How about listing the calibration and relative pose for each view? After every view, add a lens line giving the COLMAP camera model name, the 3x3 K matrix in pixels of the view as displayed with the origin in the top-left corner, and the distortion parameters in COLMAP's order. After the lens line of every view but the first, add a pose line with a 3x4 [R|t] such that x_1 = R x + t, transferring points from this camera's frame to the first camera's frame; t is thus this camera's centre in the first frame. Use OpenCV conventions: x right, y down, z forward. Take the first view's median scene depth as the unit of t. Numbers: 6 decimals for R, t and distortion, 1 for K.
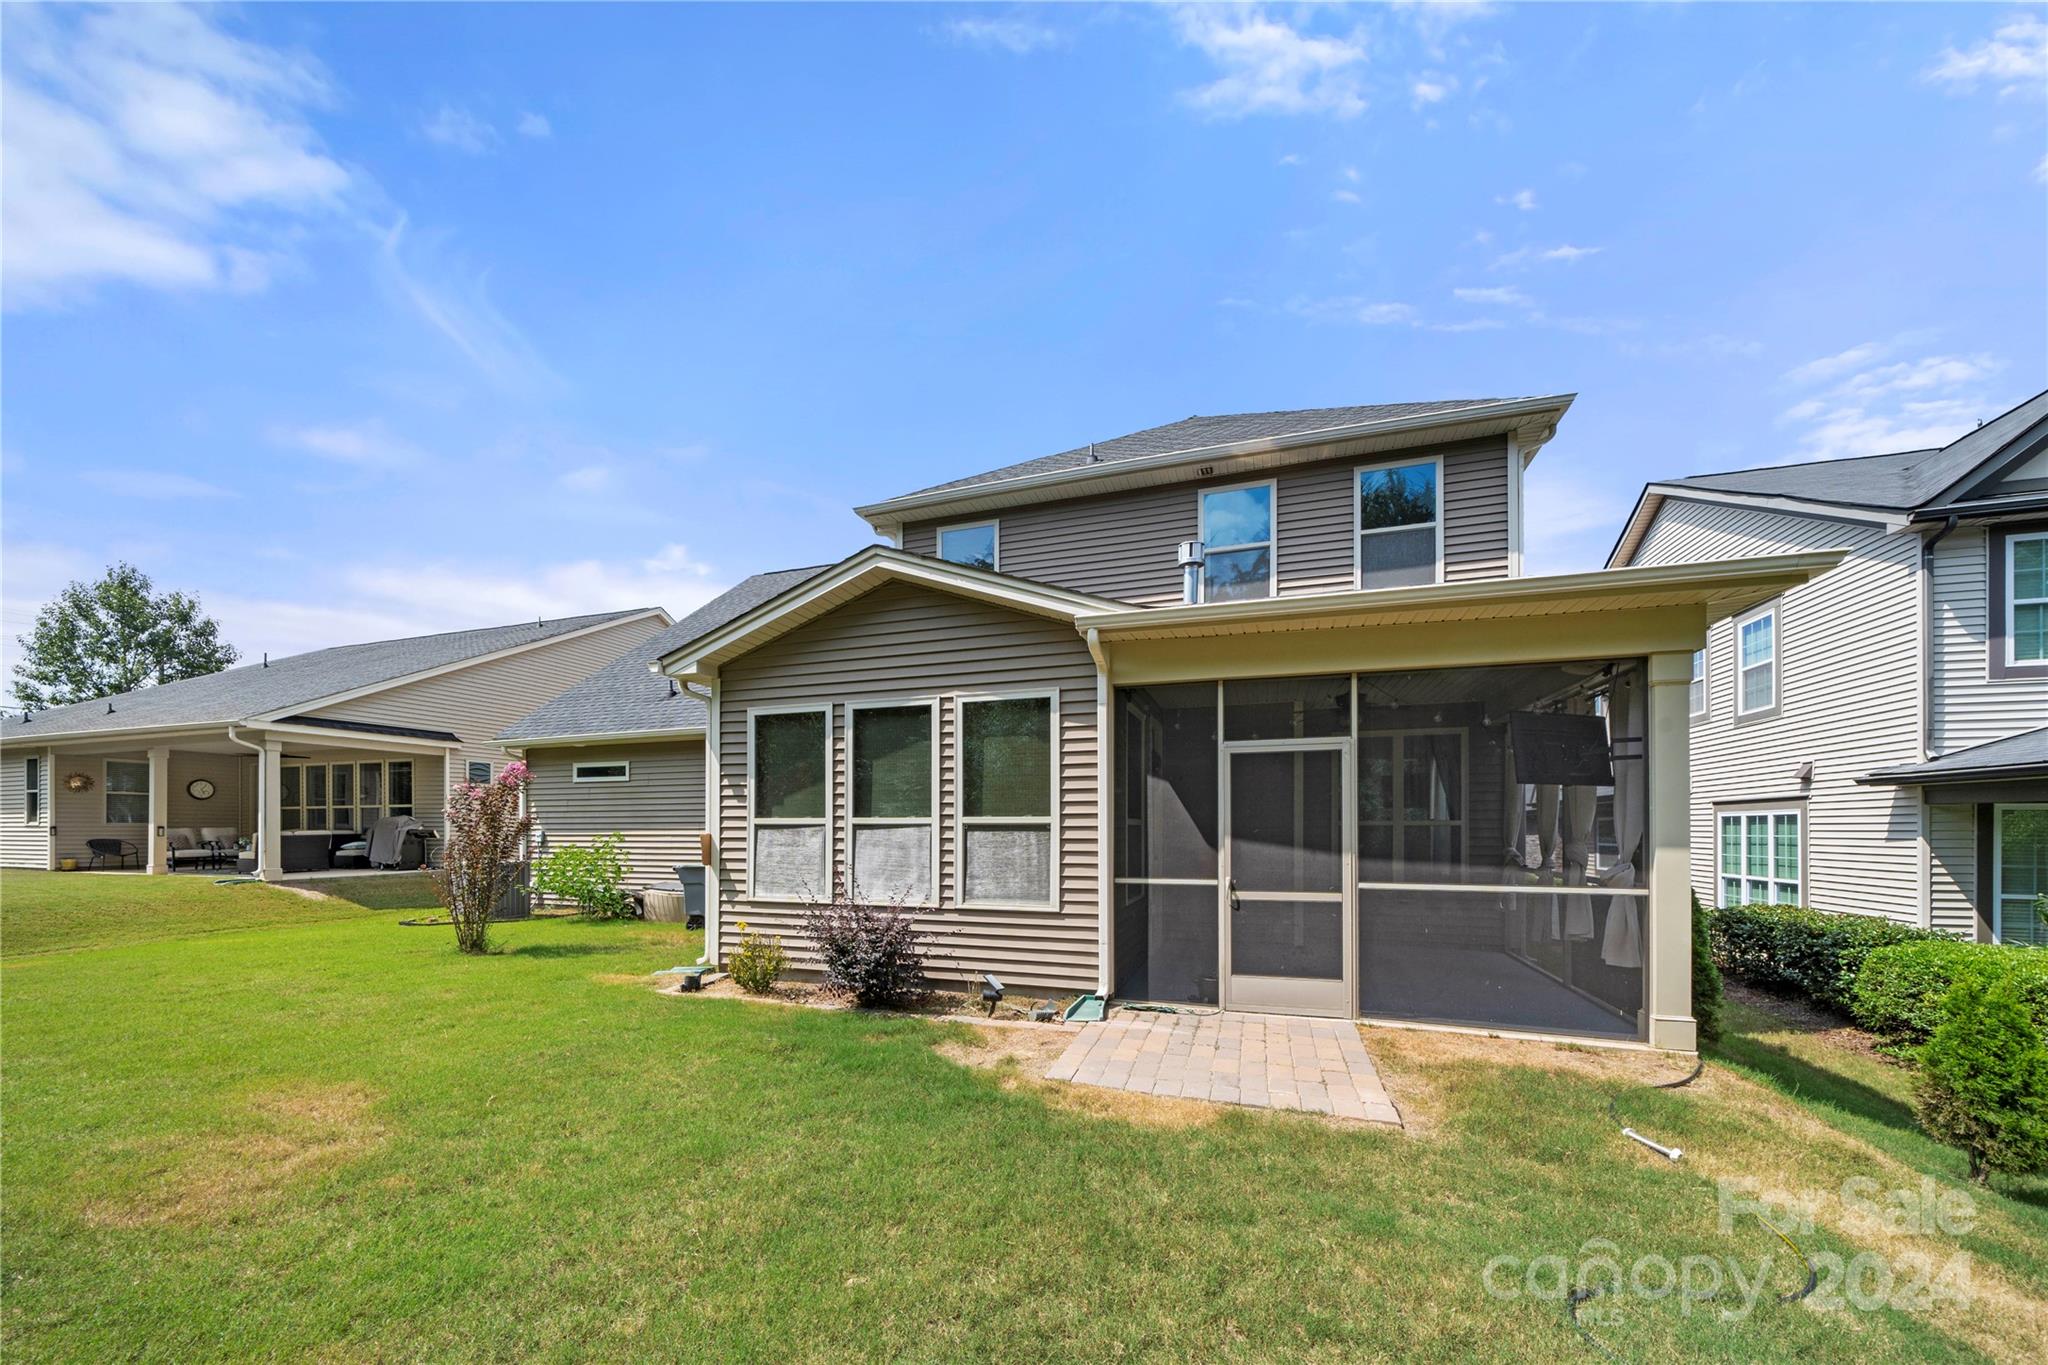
lens RADIAL K [[703.1, 0, 1024.0], [0, 703.1, 682.5], [0, 0, 1]] dist [-0.000734, -0.000139]
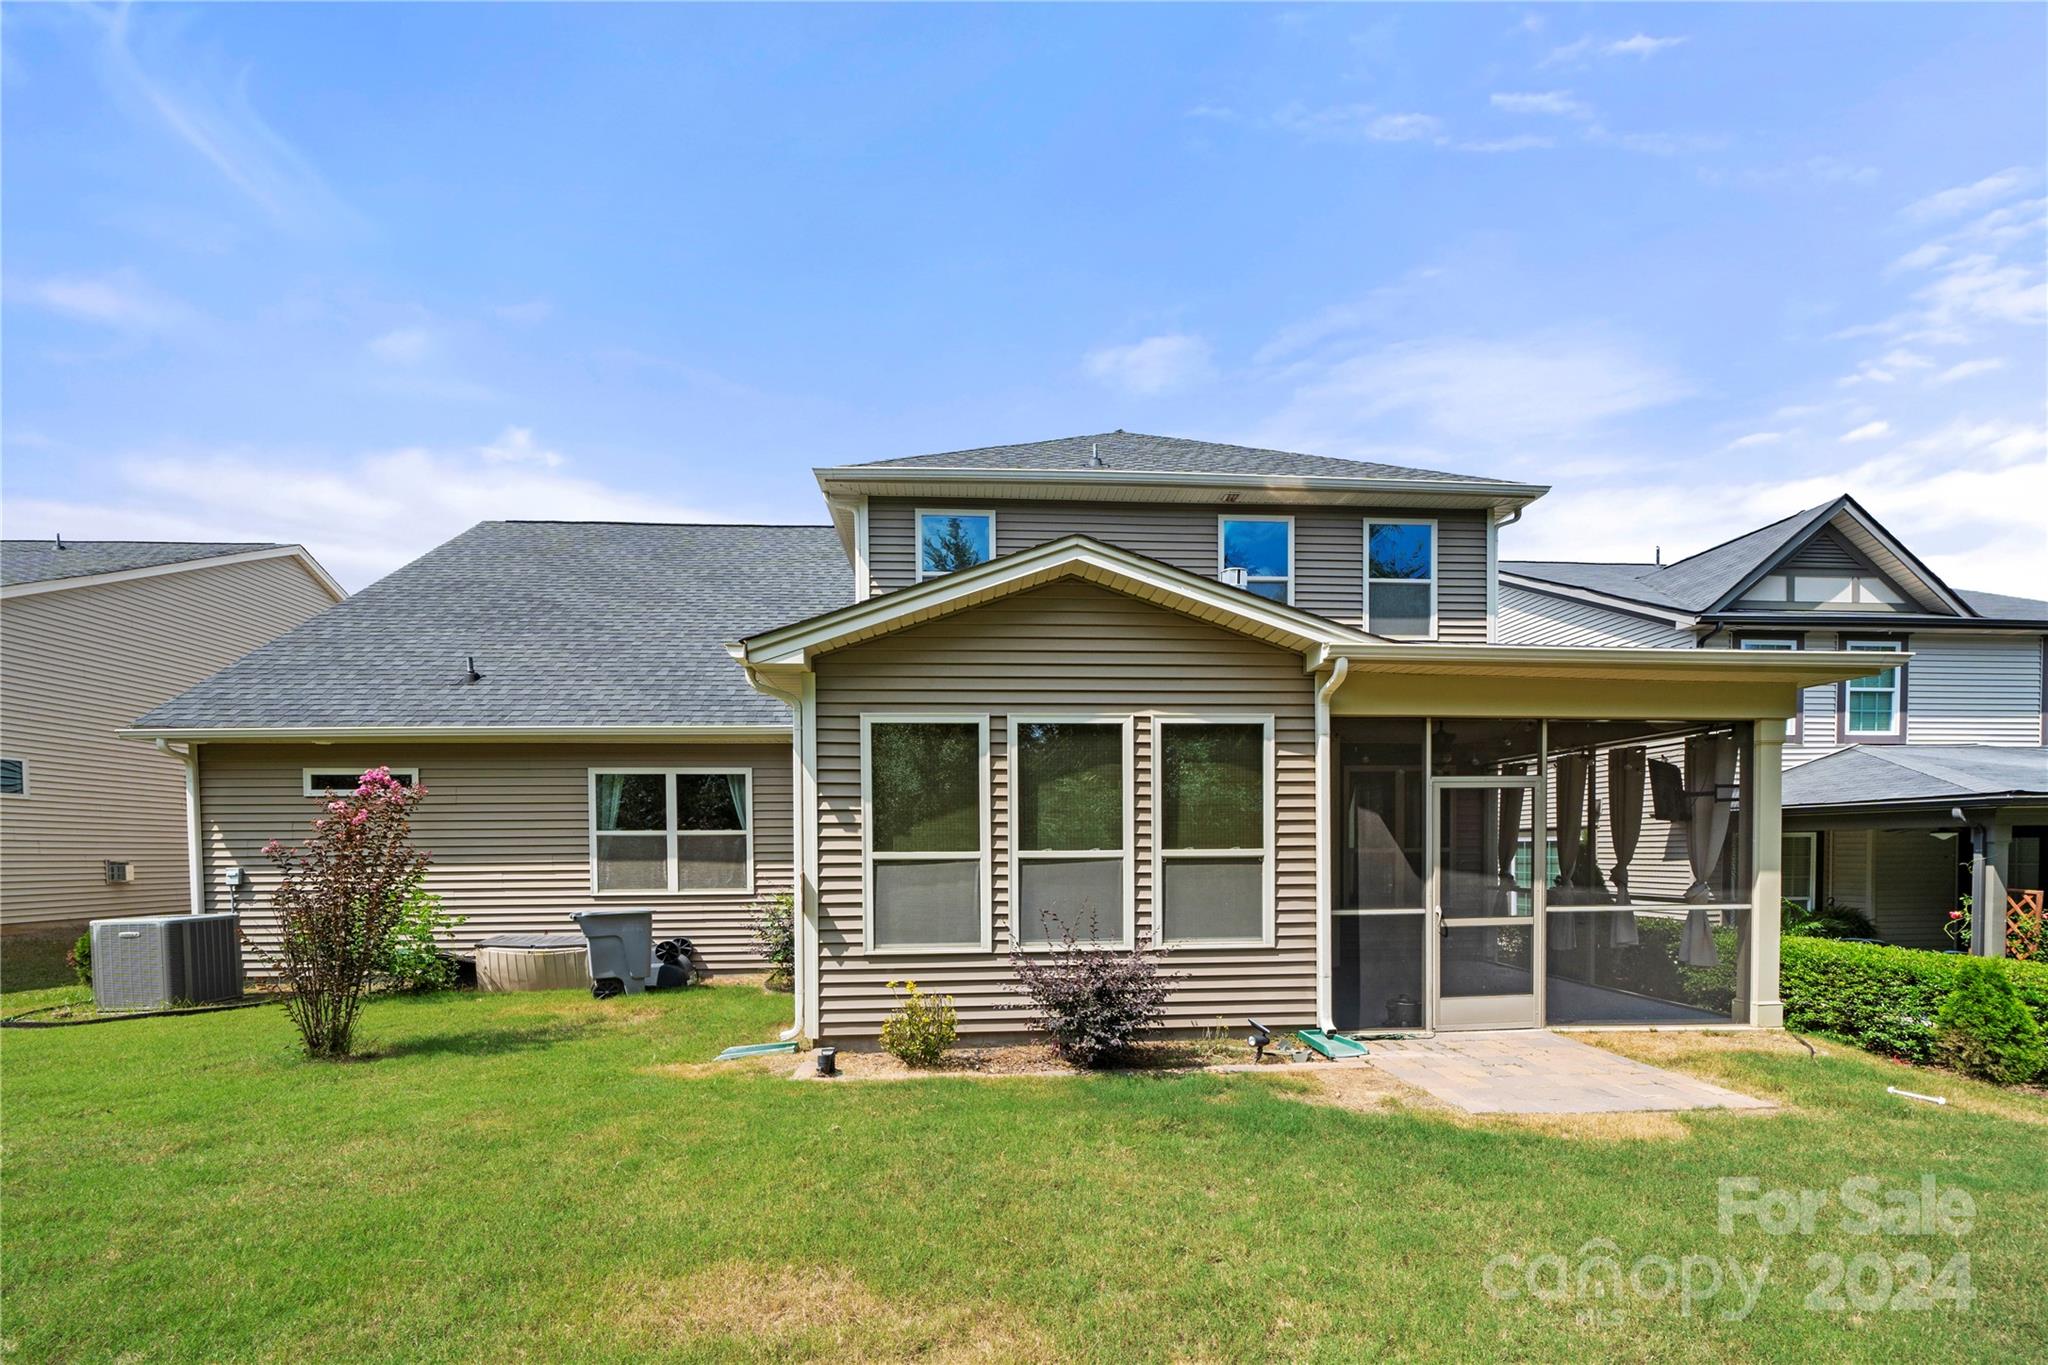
lens RADIAL K [[766.6, 0, 1023.5], [0, 766.6, 711.2], [0, 0, 1]] dist [-0.002697, -0.000147]
pose [[0.928765, 0.059454, 0.365869, -0.611233], [-0.067155, 0.997708, 0.008345, 0.016278], [-0.364534, -0.032321, 0.930629, 0.144511]]
